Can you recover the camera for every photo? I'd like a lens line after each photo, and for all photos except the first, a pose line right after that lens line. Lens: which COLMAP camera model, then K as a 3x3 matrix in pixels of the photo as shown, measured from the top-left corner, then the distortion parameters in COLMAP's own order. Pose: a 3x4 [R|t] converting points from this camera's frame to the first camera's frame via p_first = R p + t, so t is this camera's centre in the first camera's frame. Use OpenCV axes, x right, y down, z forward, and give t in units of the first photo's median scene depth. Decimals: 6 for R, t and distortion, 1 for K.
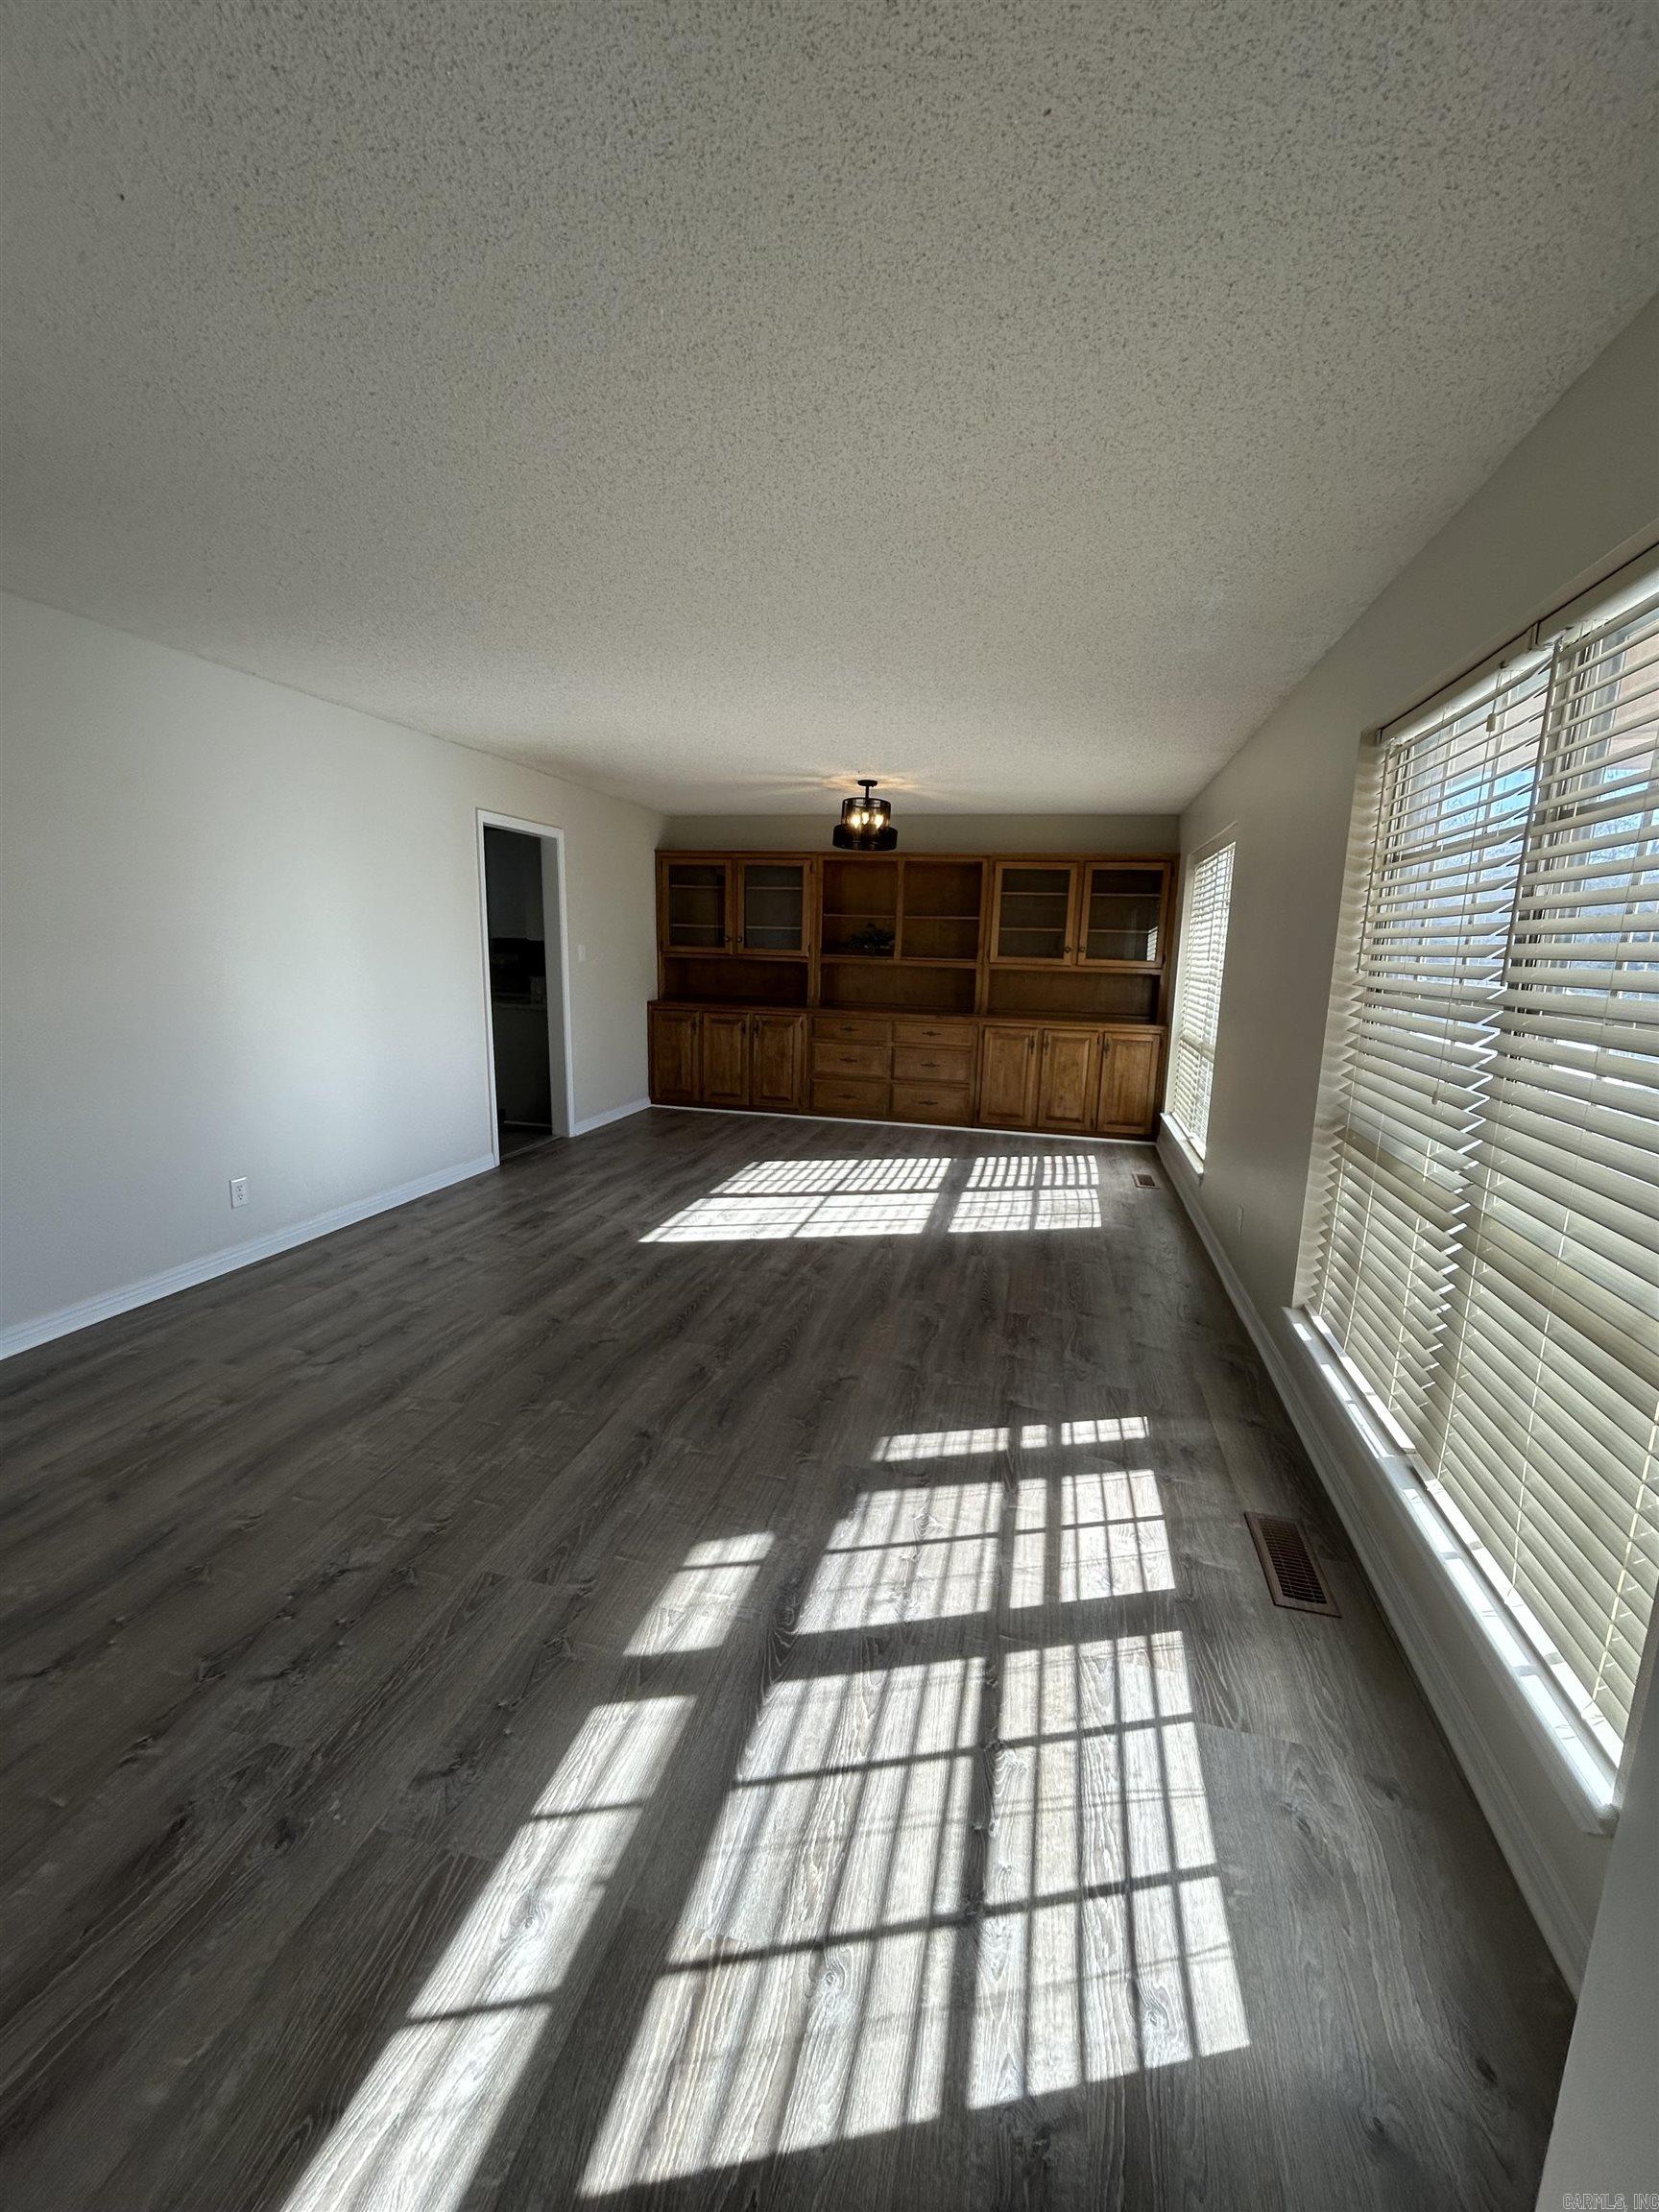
lens RADIAL K [[876.1, 0, 832.3], [0, 876.1, 1097.6], [0, 0, 1]] dist [0.000238, 0.000036]
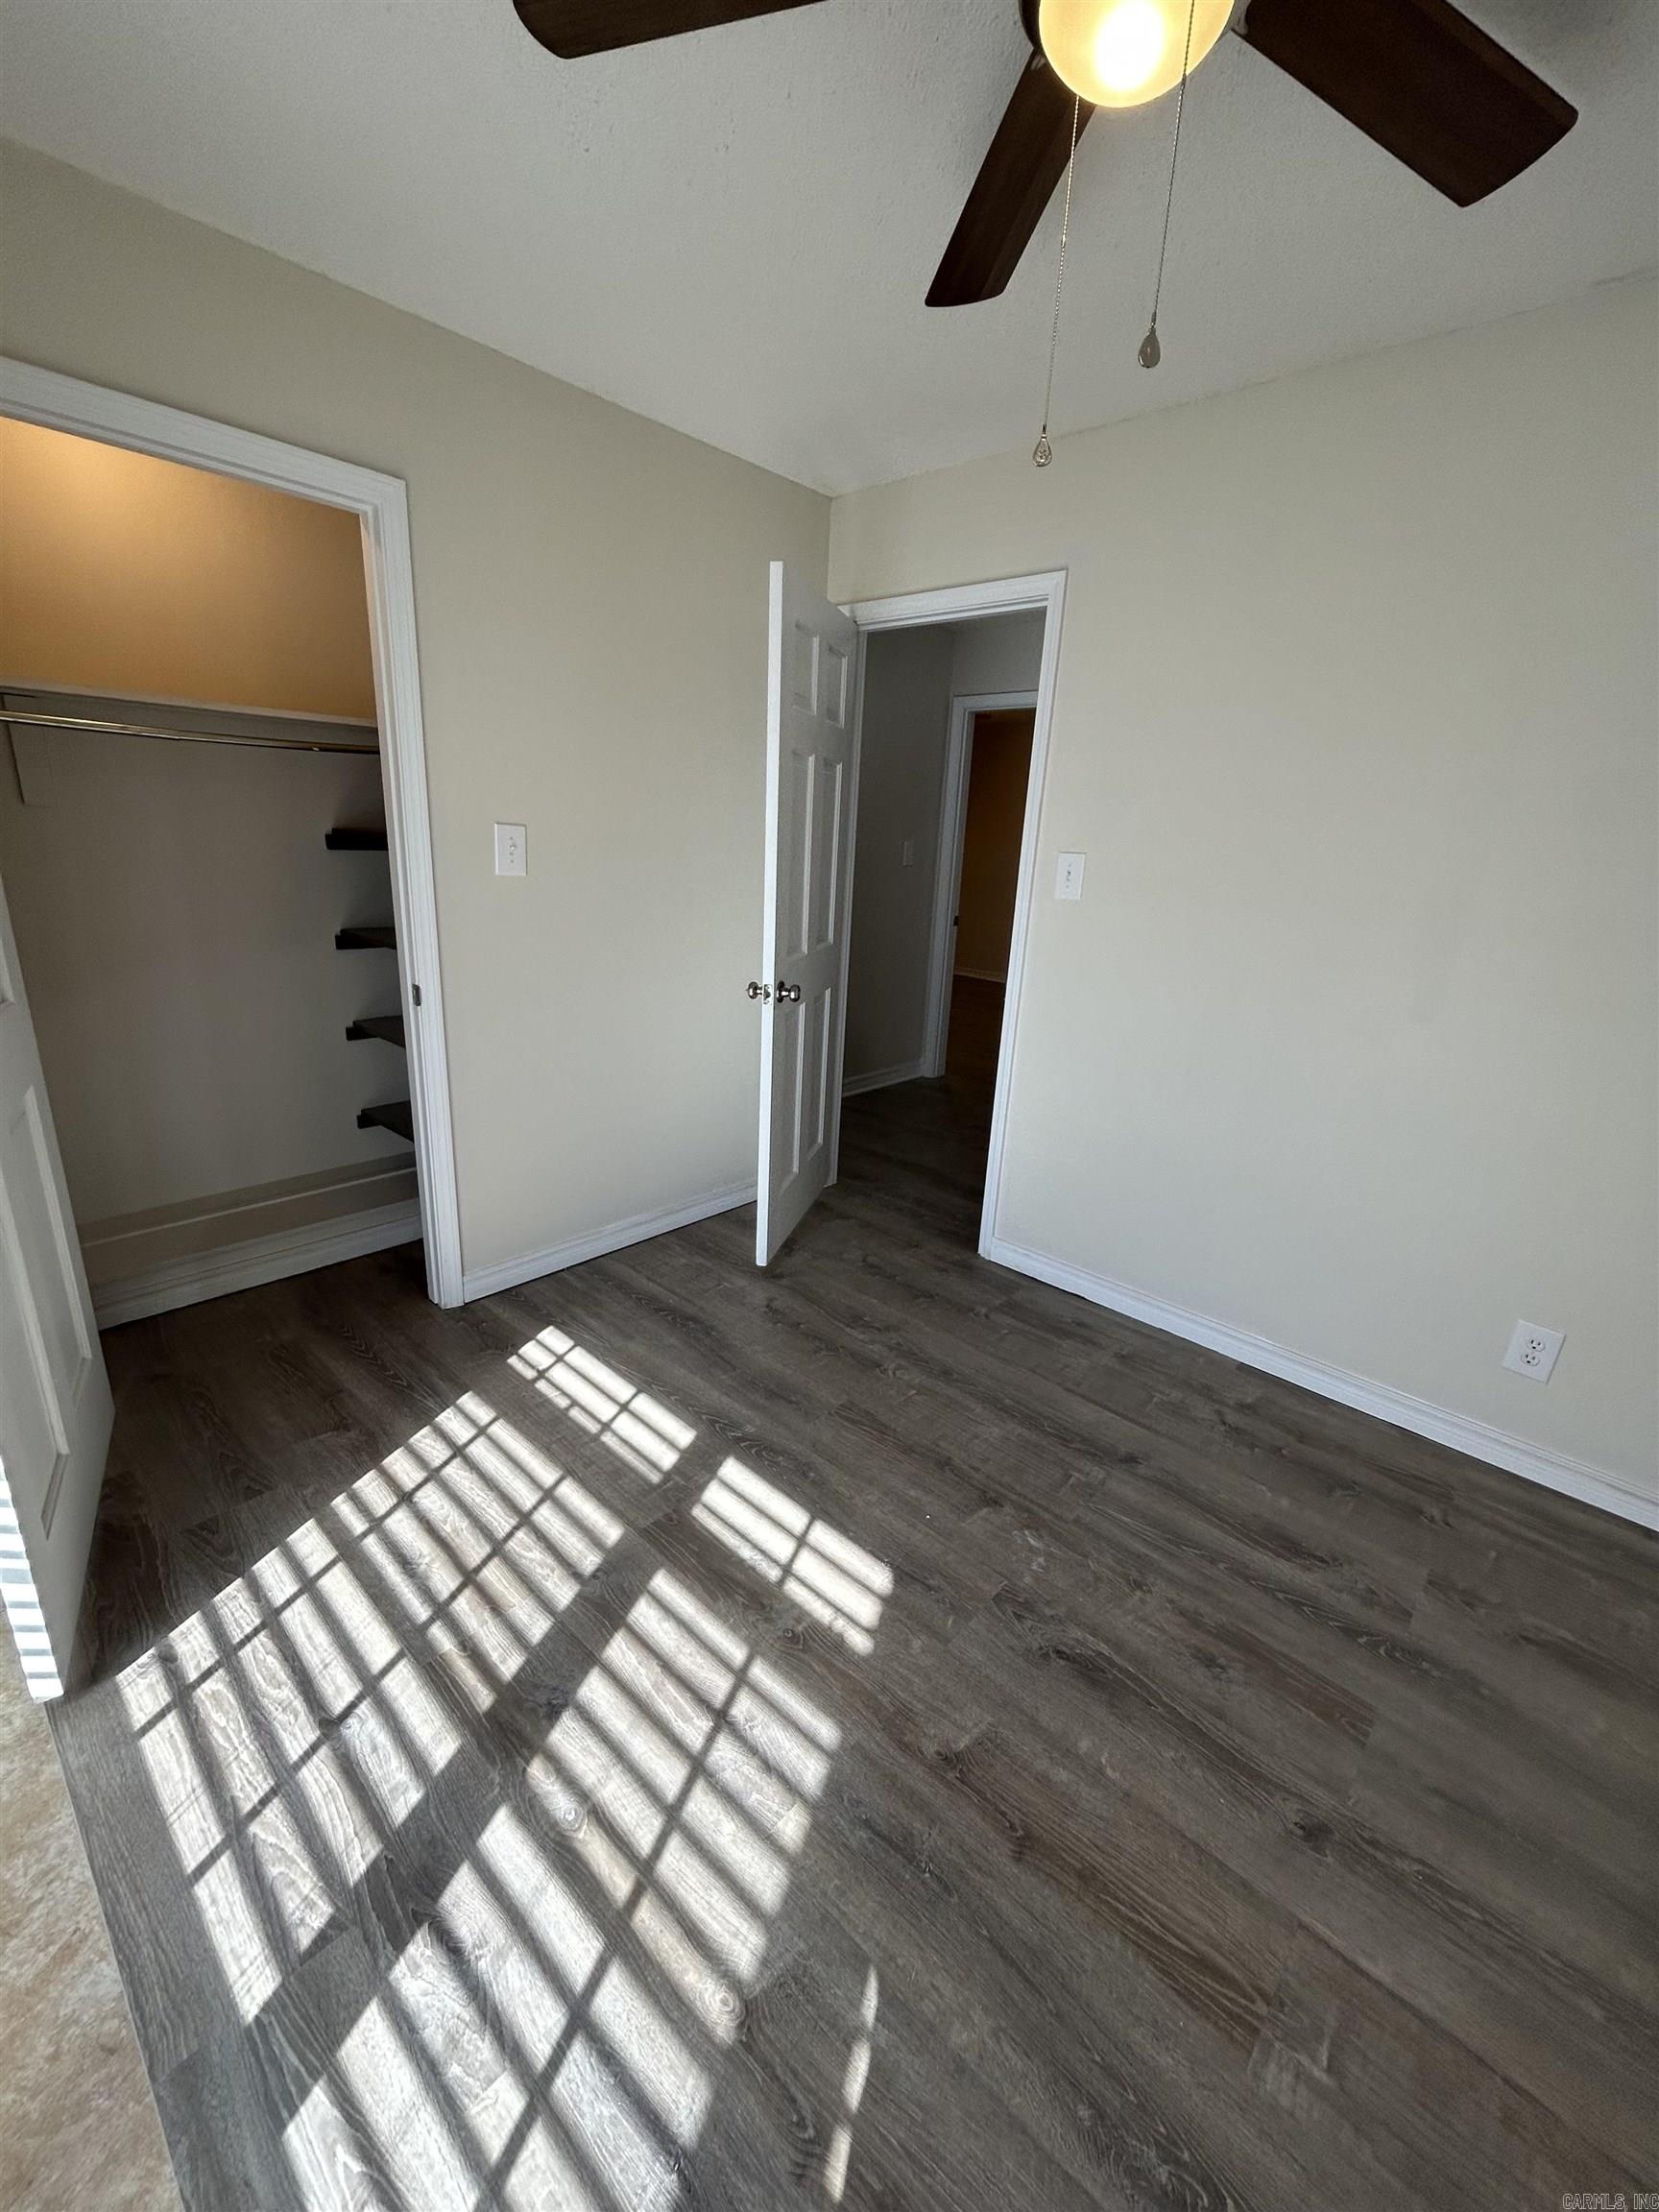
lens RADIAL K [[876.1, 0, 832.3], [0, 876.1, 1097.6], [0, 0, 1]] dist [0.000238, 0.000036]
pose [[-0.480070, 0.179284, -0.858714, 0.430761], [-0.192691, 0.933433, 0.302610, -0.129734], [0.855806, 0.310740, -0.413567, 1.013382]]
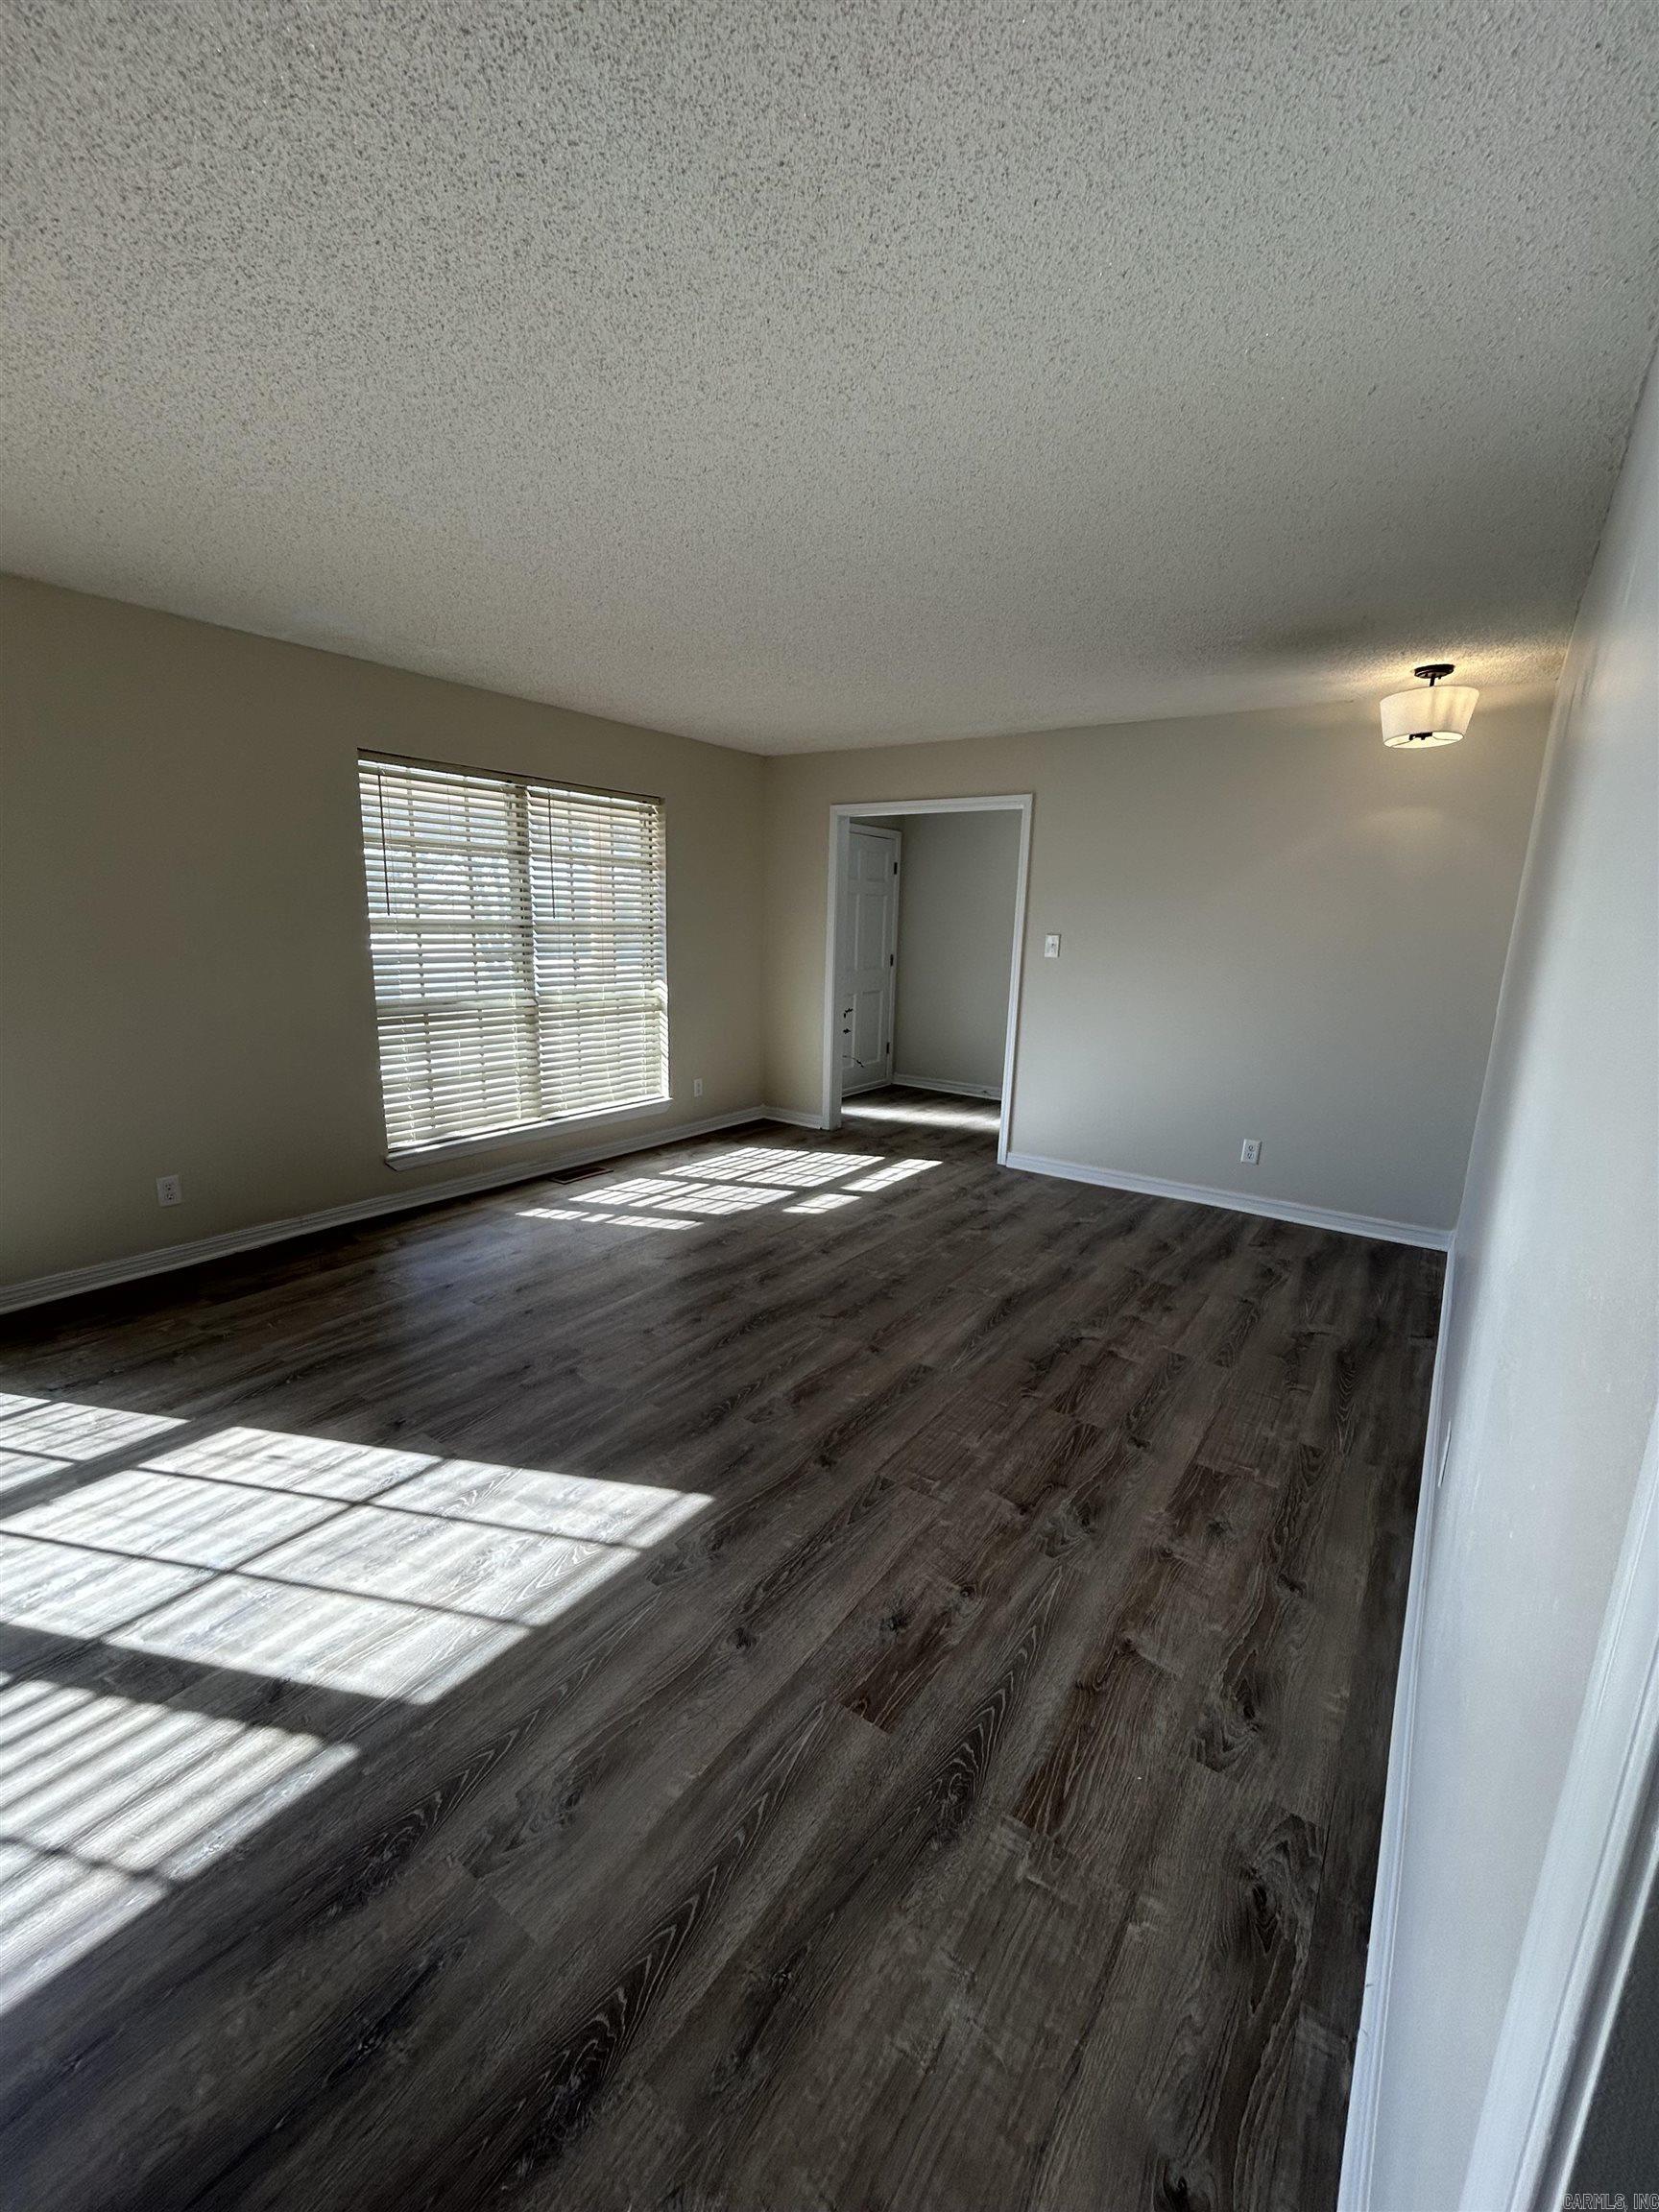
lens RADIAL K [[876.1, 0, 832.3], [0, 876.1, 1097.6], [0, 0, 1]] dist [0.000238, 0.000036]
pose [[-0.925313, -0.127609, 0.357089, -0.730736], [0.015015, 0.928609, 0.370757, -0.415804], [-0.378908, 0.348428, -0.857337, 2.202230]]
